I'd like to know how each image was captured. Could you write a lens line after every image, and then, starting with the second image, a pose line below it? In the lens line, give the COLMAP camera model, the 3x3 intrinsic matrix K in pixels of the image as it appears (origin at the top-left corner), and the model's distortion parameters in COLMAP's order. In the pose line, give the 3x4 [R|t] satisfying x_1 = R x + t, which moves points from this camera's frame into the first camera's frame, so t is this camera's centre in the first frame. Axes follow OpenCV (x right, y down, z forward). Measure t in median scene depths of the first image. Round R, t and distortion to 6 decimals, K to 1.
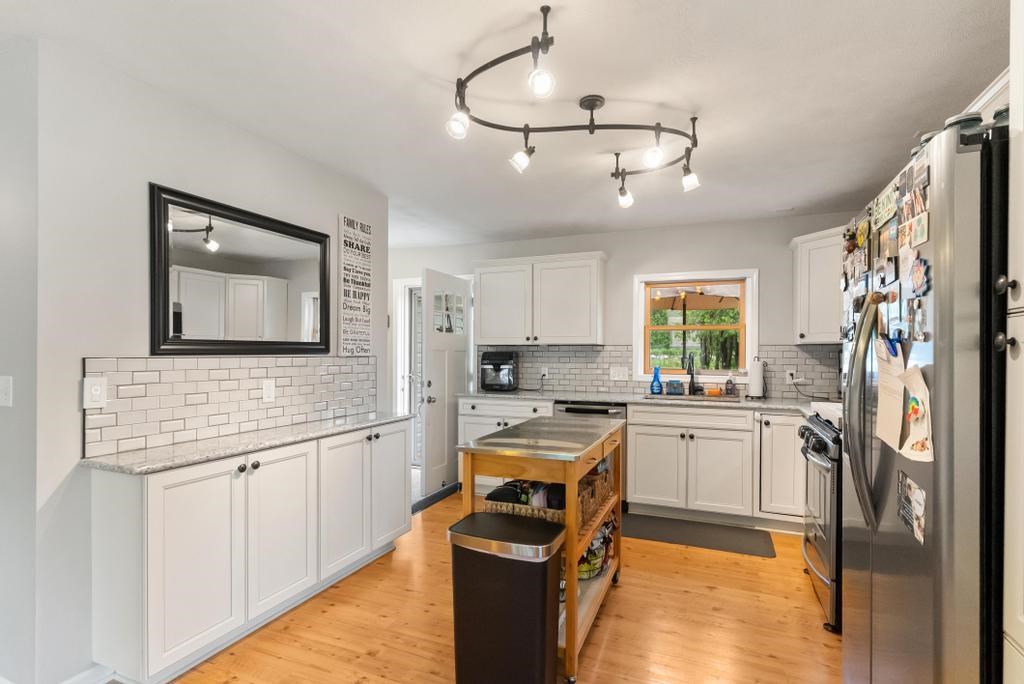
lens RADIAL K [[497.5, 0, 516.2], [0, 497.5, 362.1], [0, 0, 1]] dist [-0.001578, 0.001301]
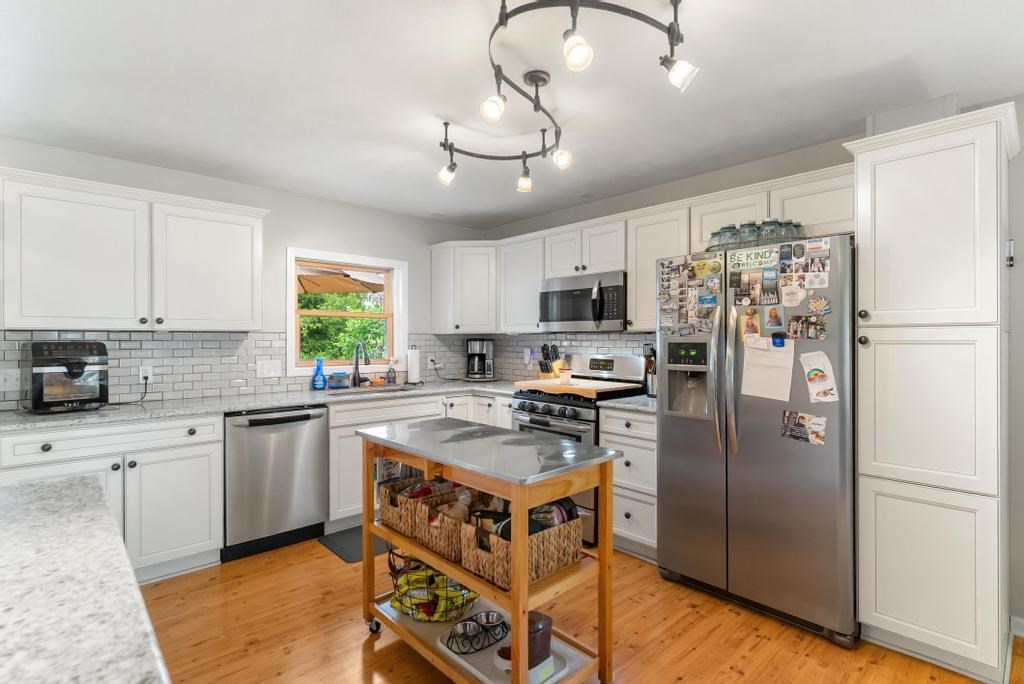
lens RADIAL K [[497.5, 0, 520.1], [0, 497.5, 345.0], [0, 0, 1]] dist [-0.001578, 0.001301]
pose [[0.412042, -0.013688, 0.911062, -0.396172], [0.017146, 0.999827, 0.007266, -0.014894], [-0.911003, 0.012627, 0.412205, 0.356538]]
